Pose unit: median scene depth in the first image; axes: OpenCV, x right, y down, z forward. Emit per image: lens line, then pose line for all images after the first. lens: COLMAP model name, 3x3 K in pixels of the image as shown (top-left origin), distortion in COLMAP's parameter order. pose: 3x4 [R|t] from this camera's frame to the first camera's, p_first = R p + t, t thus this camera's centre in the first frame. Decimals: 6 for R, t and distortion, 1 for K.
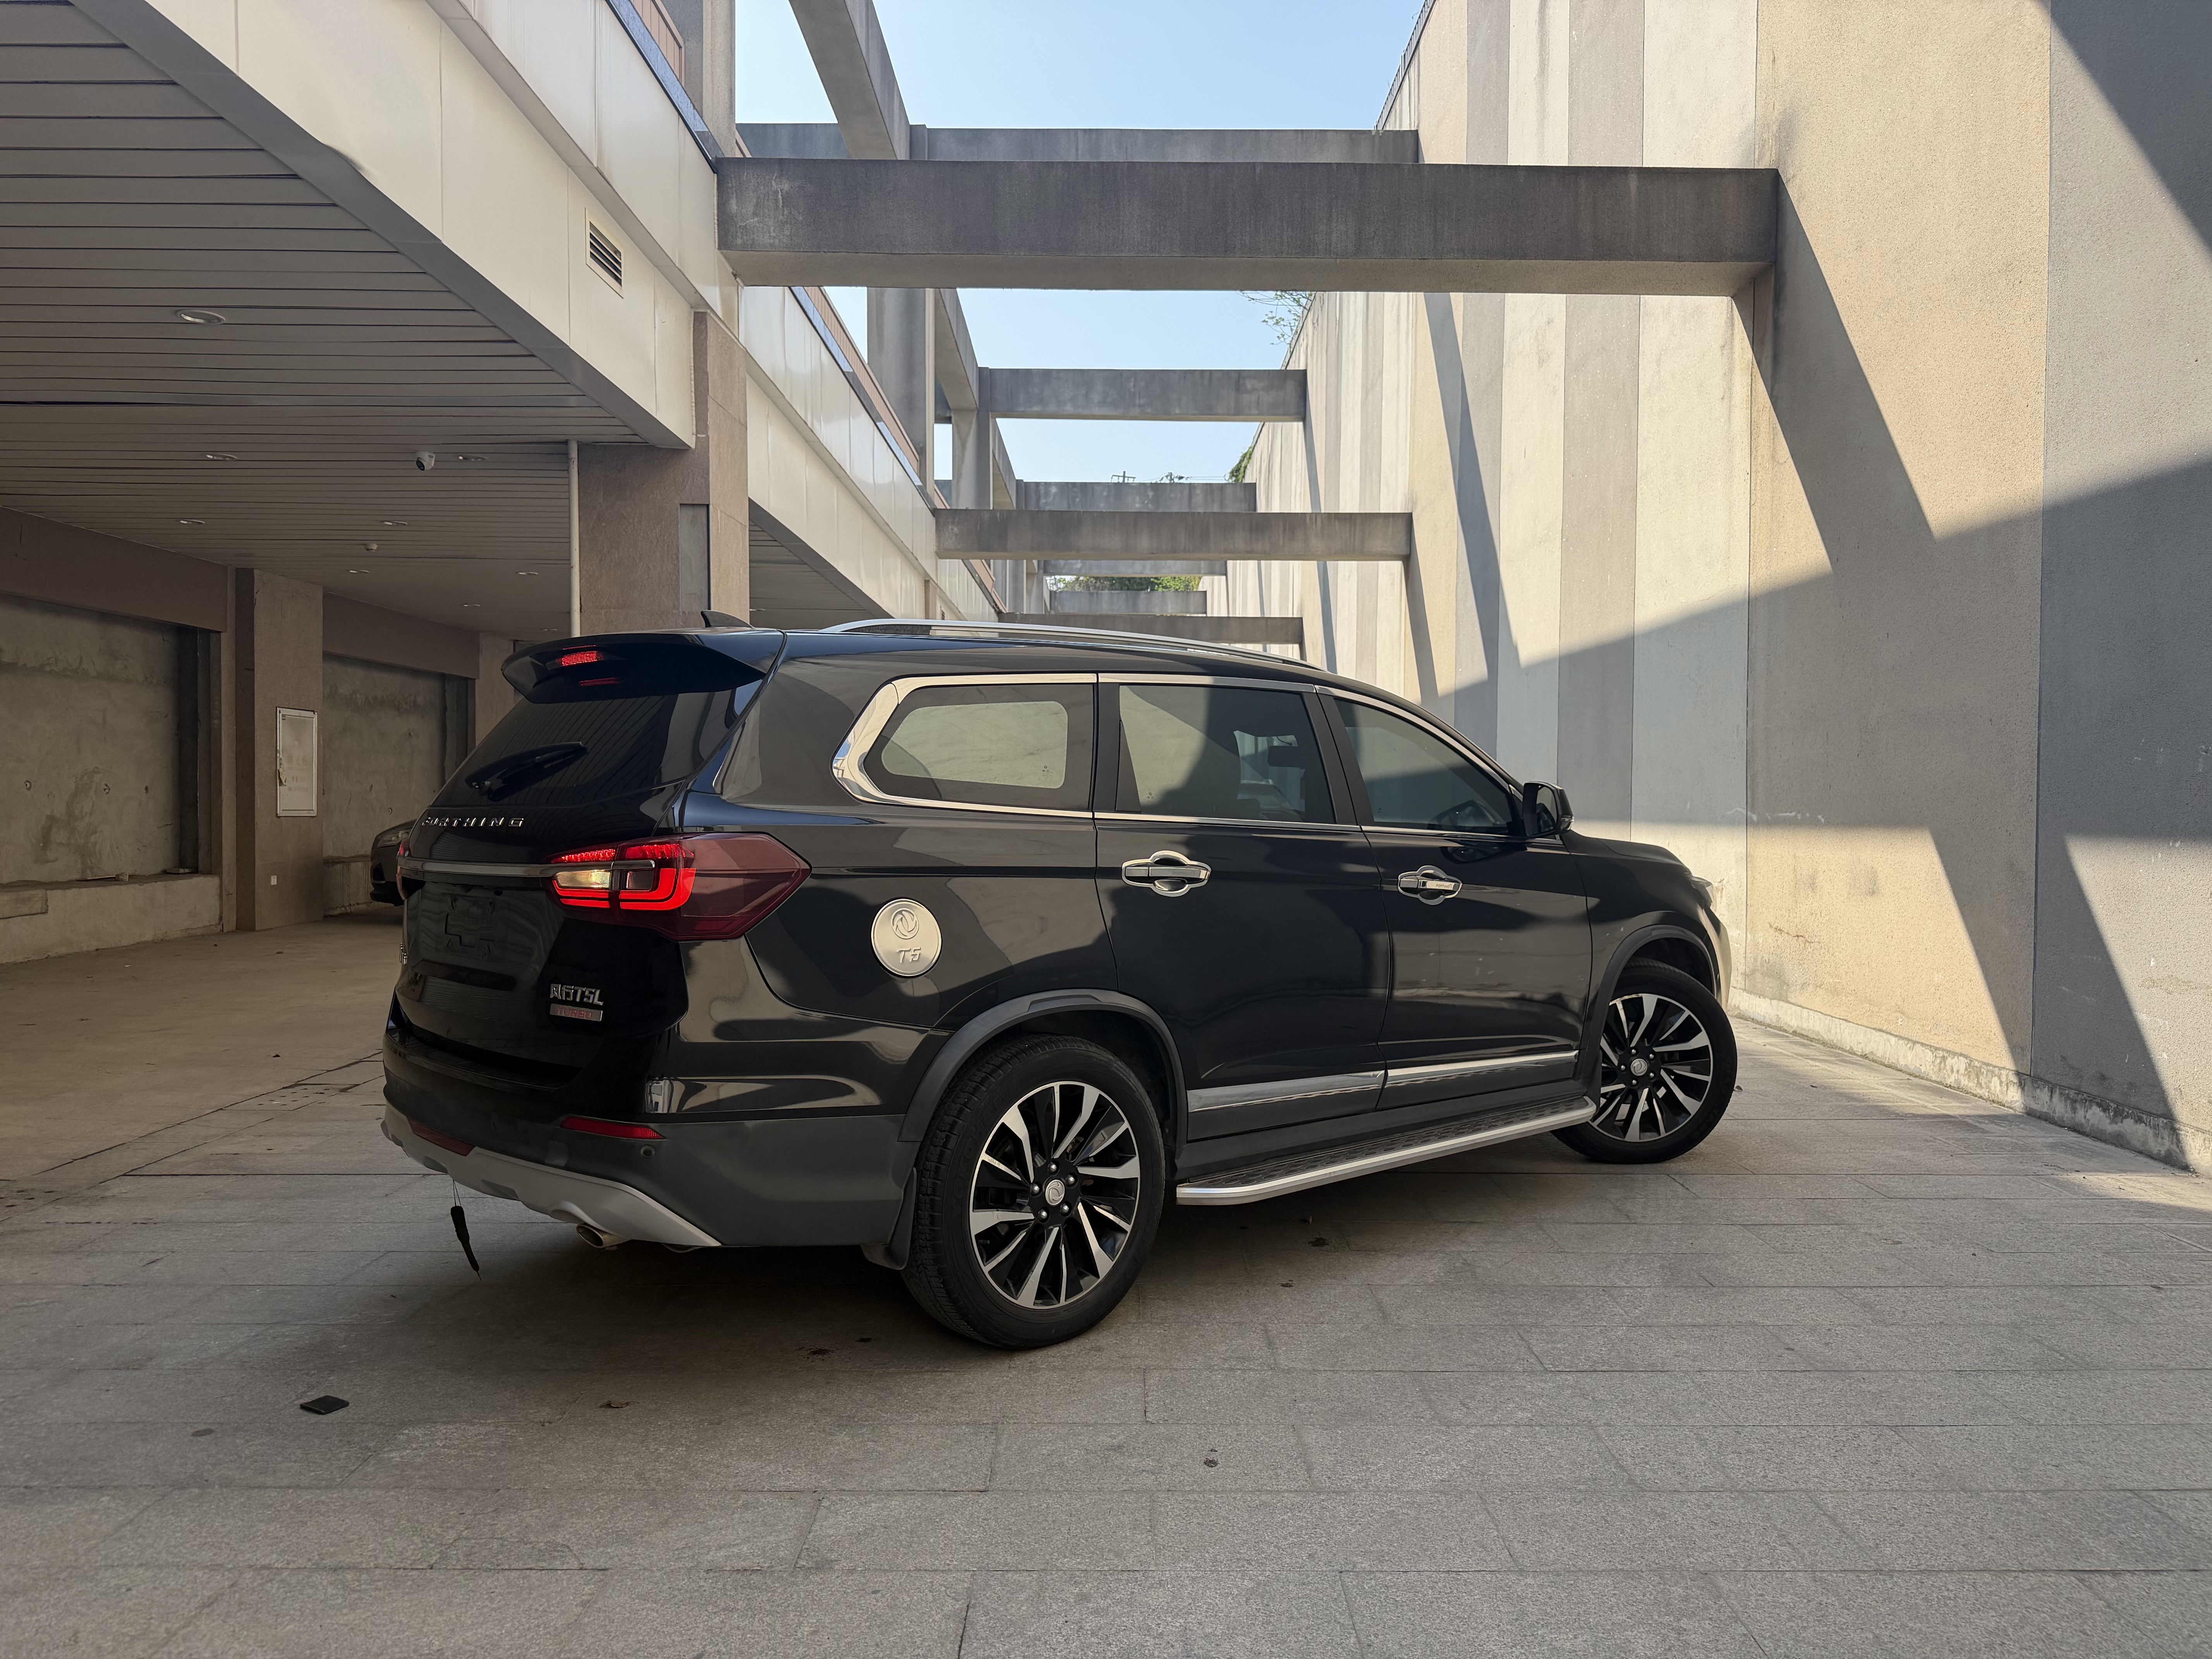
lens RADIAL K [[1559.1, 0, 1111.6], [0, 1559.1, 850.5], [0, 0, 1]] dist [0.030889, -0.035401]
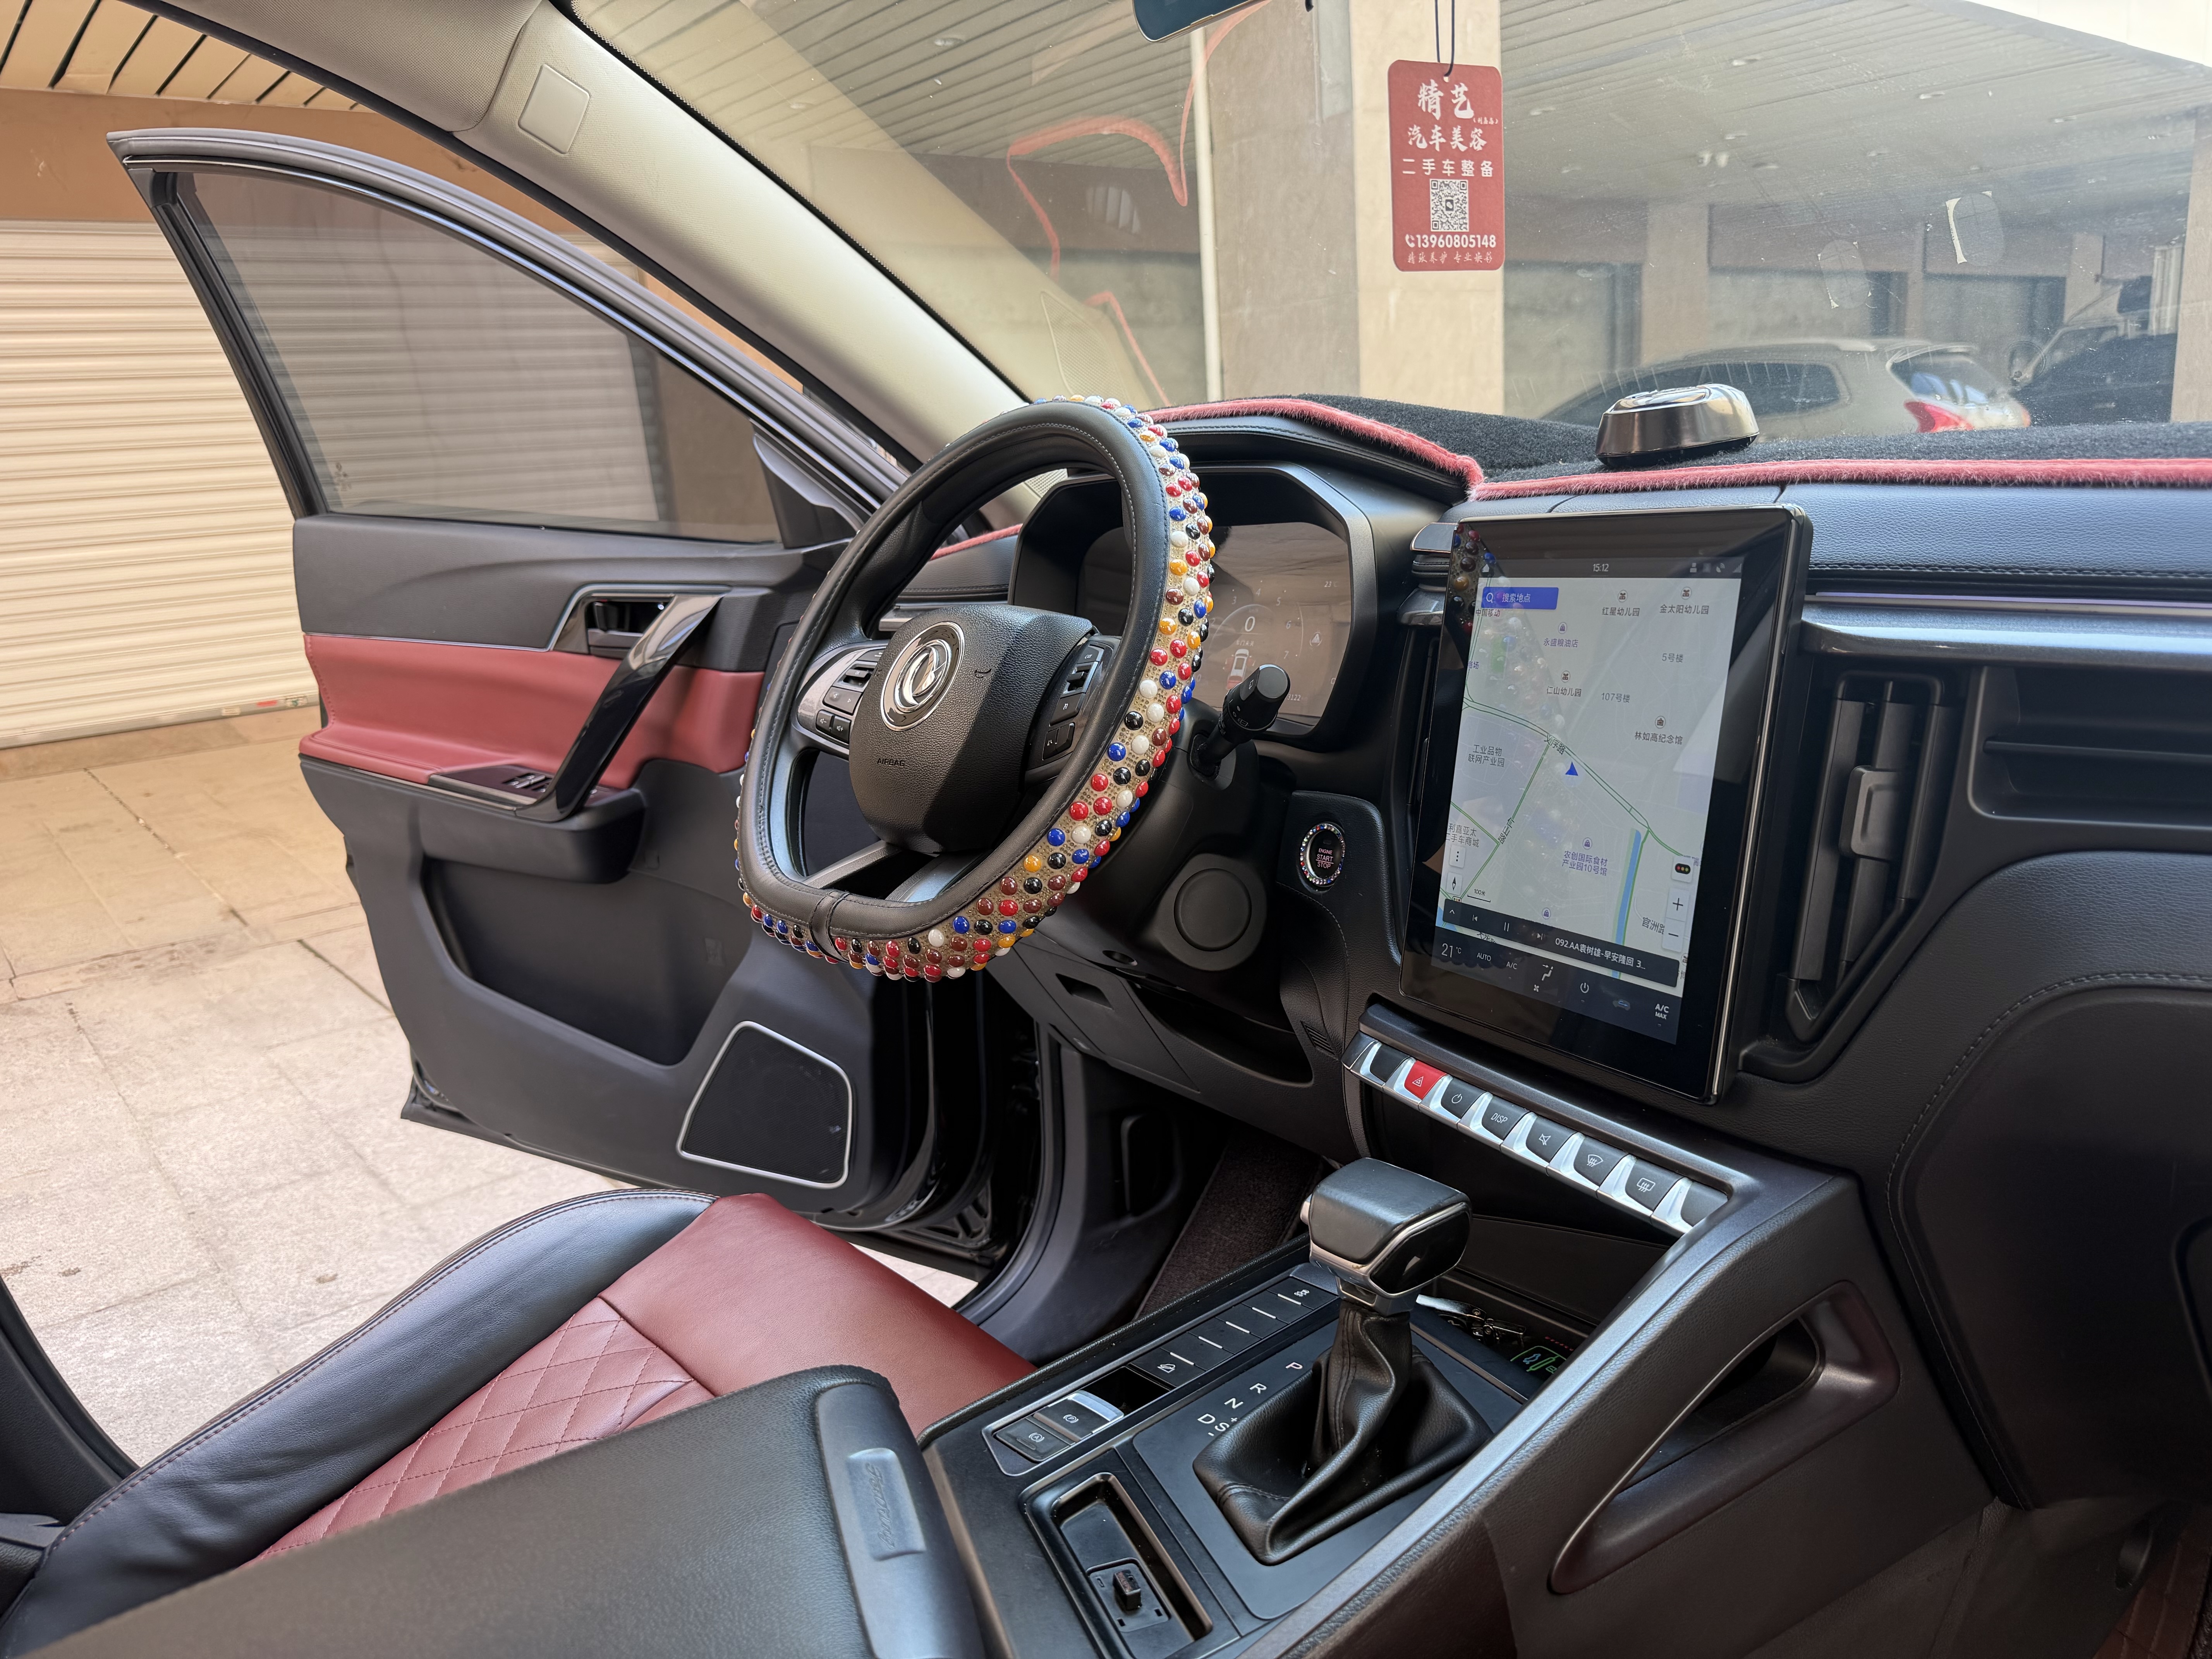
lens RADIAL K [[1559.1, 0, 1113.3], [0, 1559.1, 860.4], [0, 0, 1]] dist [0.030889, -0.035401]
pose [[0.627242, 0.143190, -0.765549, 0.198081], [0.052717, 0.972893, 0.225165, -0.008855], [0.777039, -0.181591, 0.602691, 0.494447]]
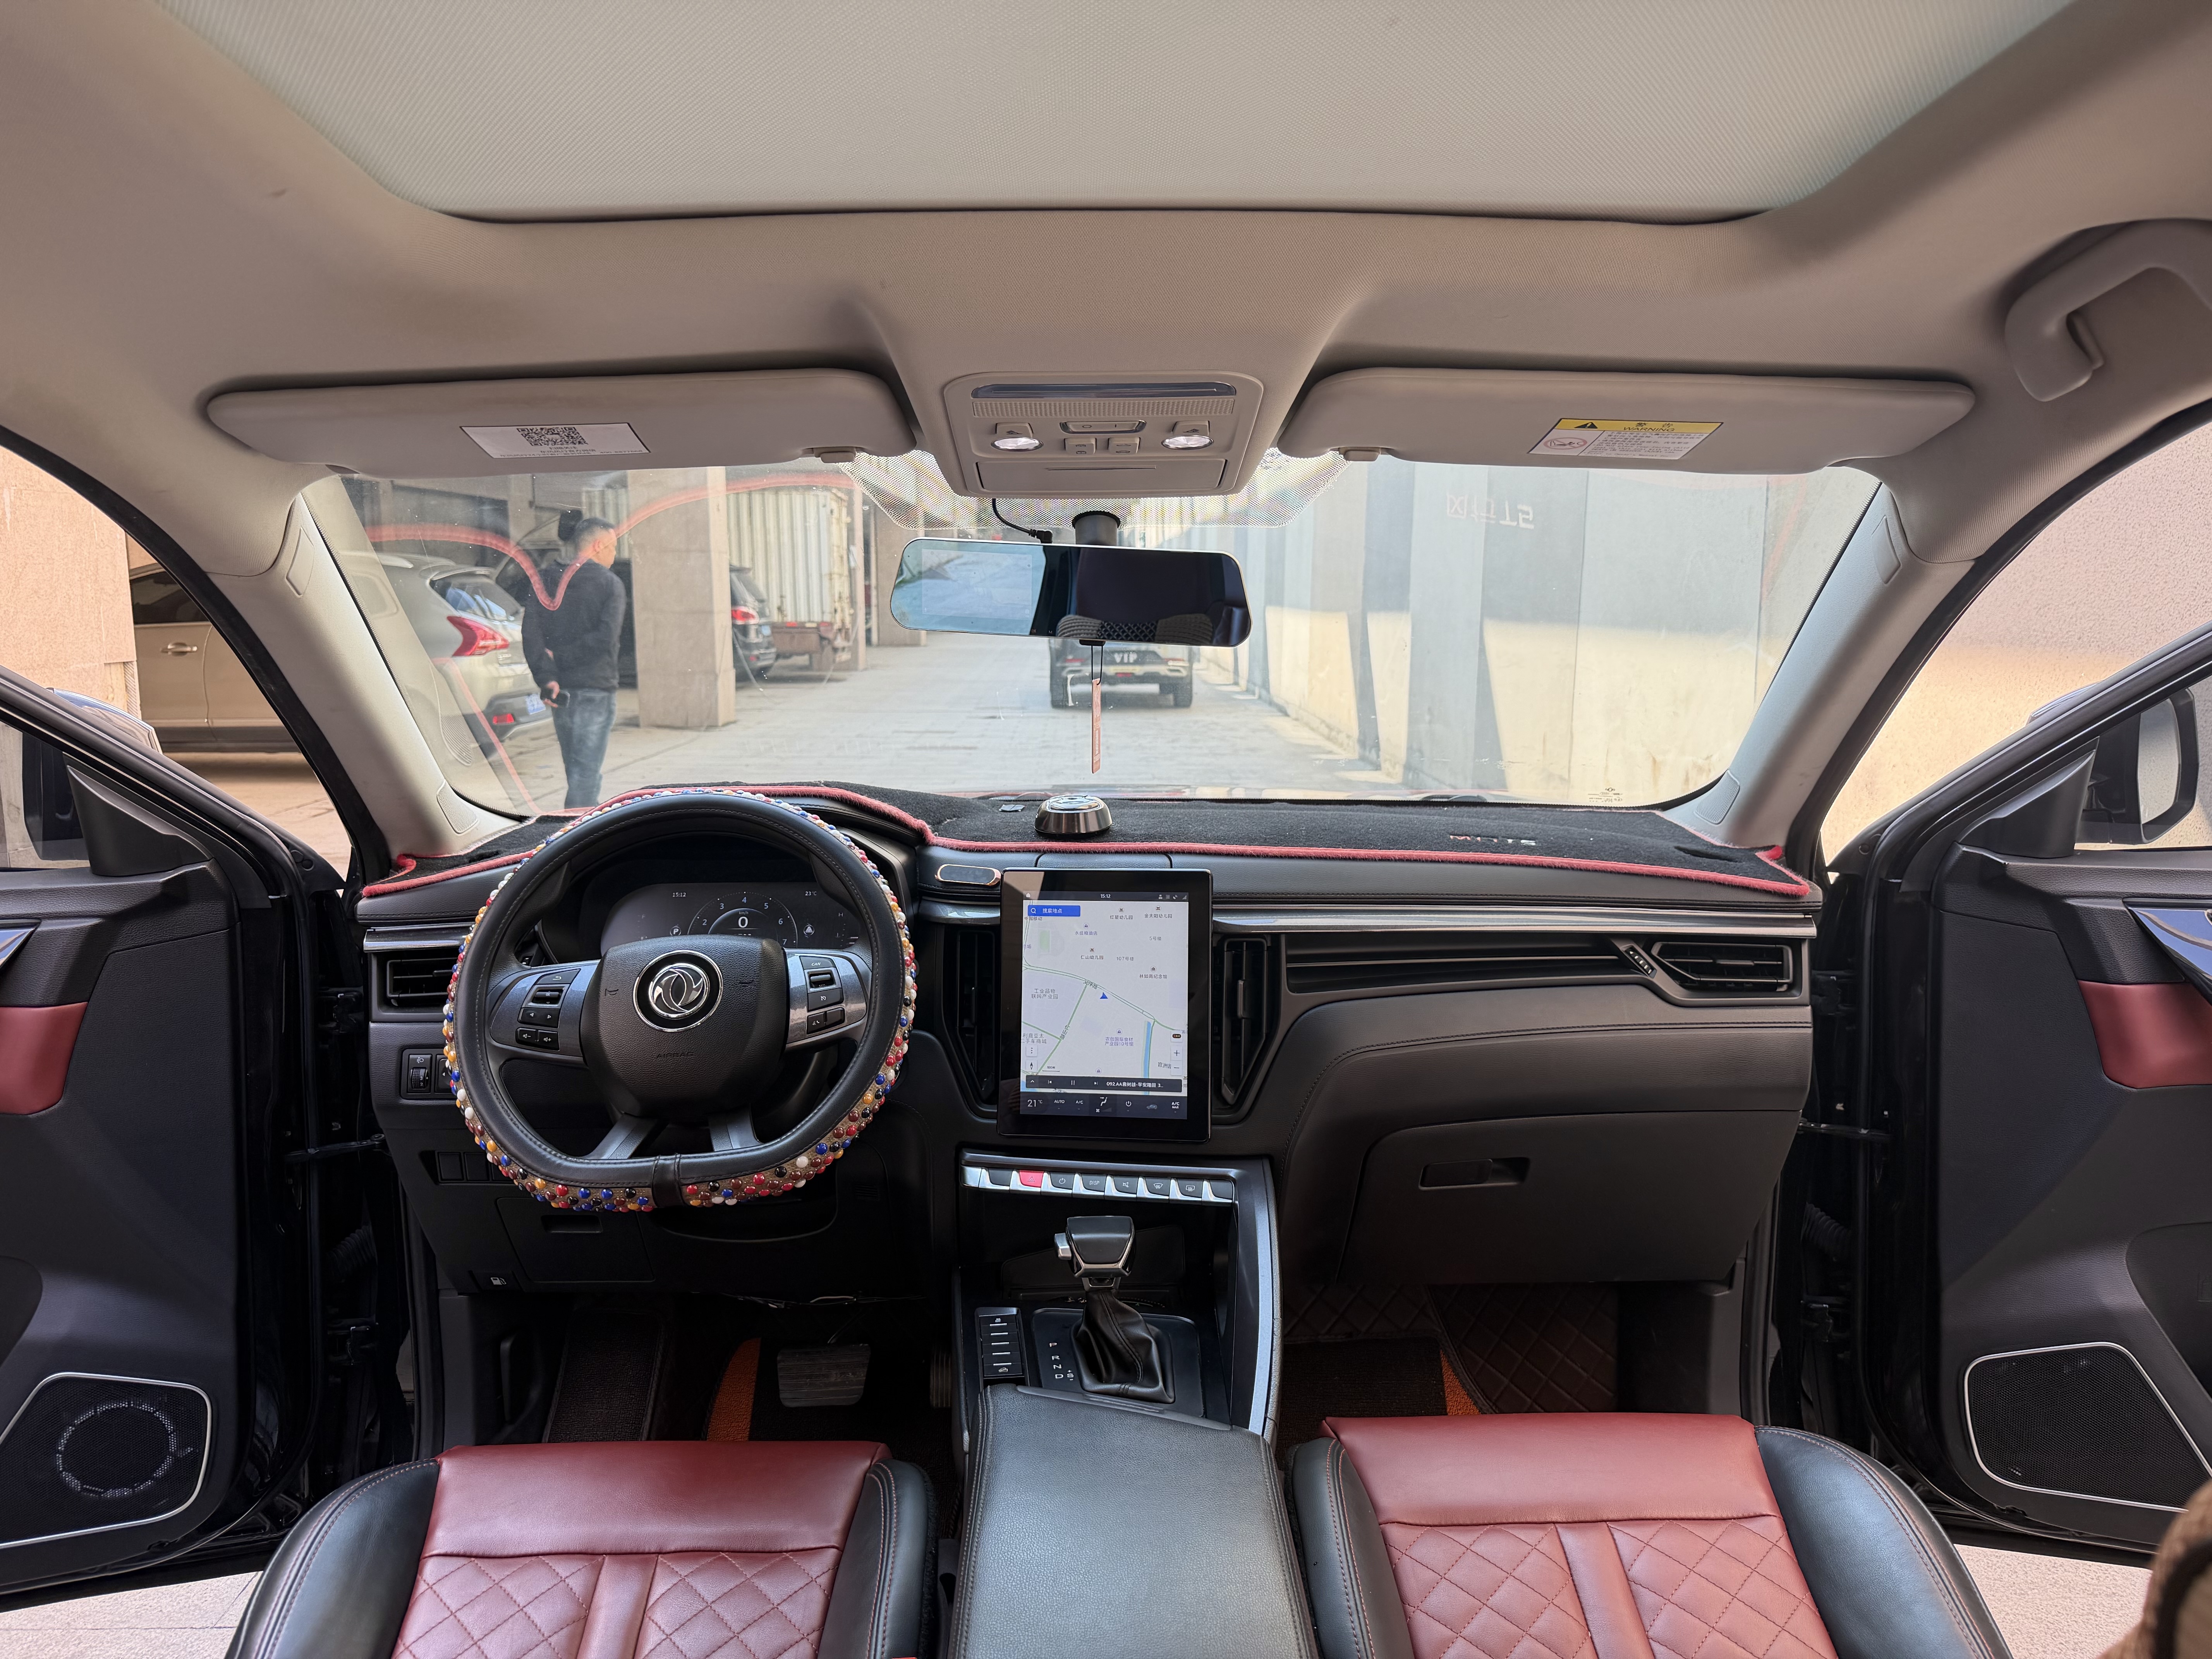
lens RADIAL K [[1559.1, 0, 1132.1], [0, 1559.1, 824.1], [0, 0, 1]] dist [0.030889, -0.035401]
pose [[0.999368, -0.005105, 0.035175, 0.145186], [0.000769, 0.992505, 0.122199, -0.032349], [-0.035535, -0.122095, 0.991882, 0.400599]]
